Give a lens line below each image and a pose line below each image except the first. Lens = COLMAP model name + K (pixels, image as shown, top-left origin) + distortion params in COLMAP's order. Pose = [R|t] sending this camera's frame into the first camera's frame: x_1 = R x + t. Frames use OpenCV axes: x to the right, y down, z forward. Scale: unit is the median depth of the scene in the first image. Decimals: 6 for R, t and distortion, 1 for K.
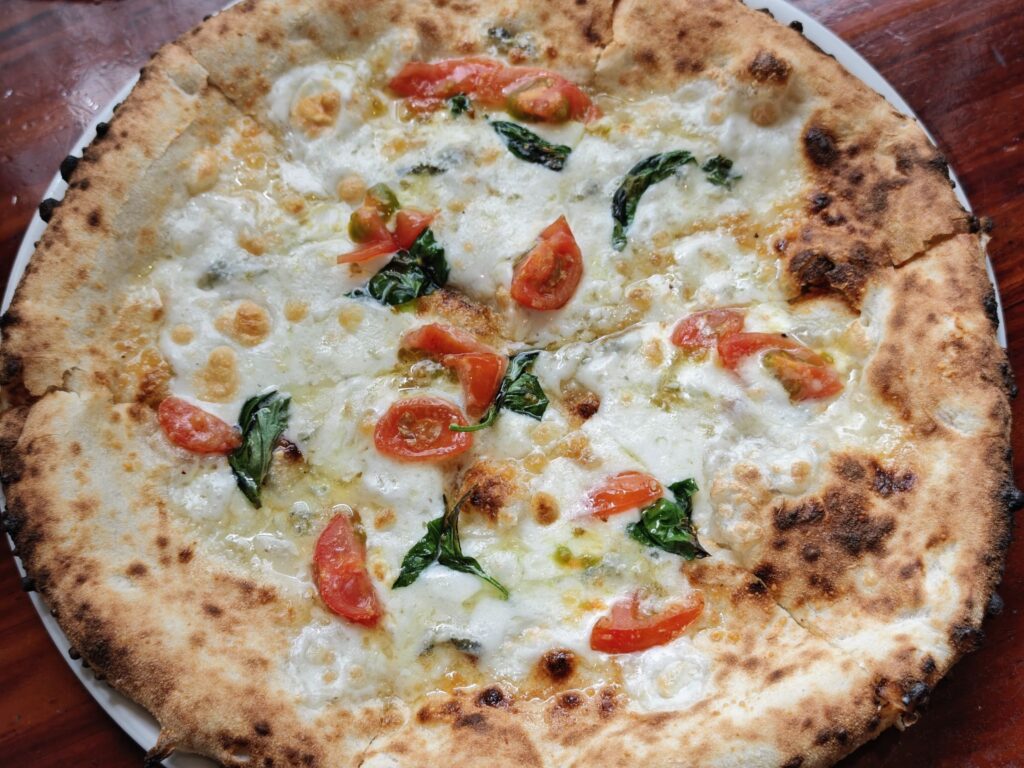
lens RADIAL K [[1447.8, 0, 512.0], [0, 1447.8, 384.0], [0, 0, 1]] dist [0.191203, -0.930489]
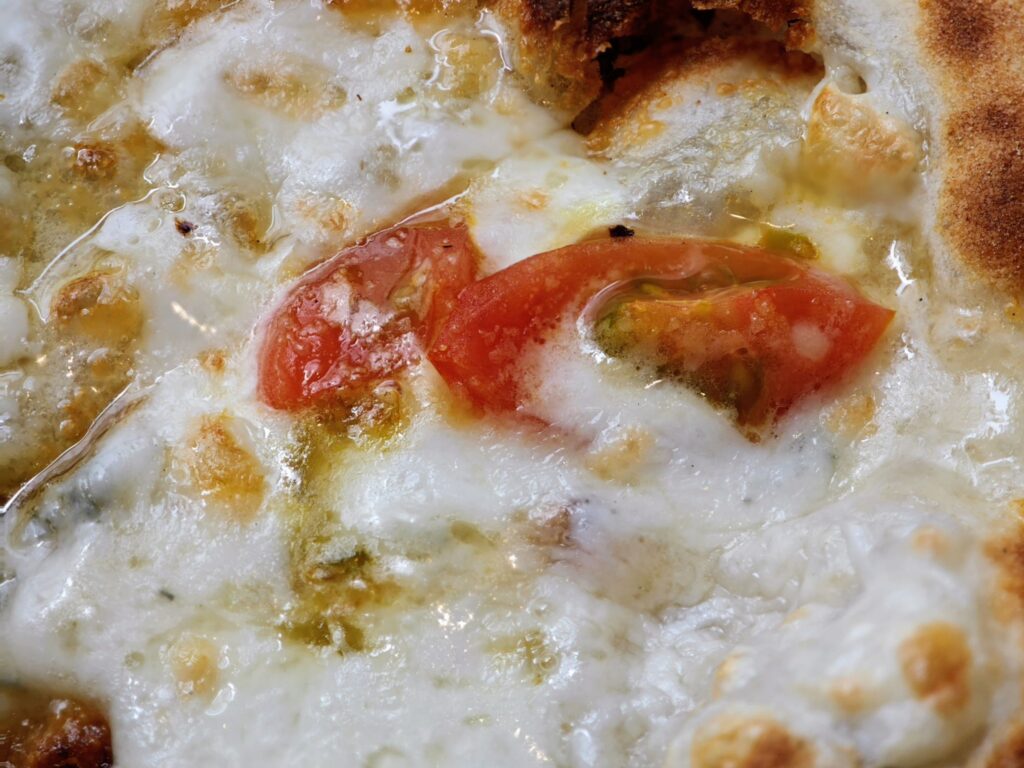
lens RADIAL K [[2256.6, 0, 513.0], [0, 2256.6, 401.7], [0, 0, 1]] dist [0.499809, -4.814861]
pose [[0.892728, -0.388204, 0.228768, 0.054562], [0.398058, 0.917354, 0.003335, -0.012779], [-0.211156, 0.088086, 0.973475, 0.583440]]
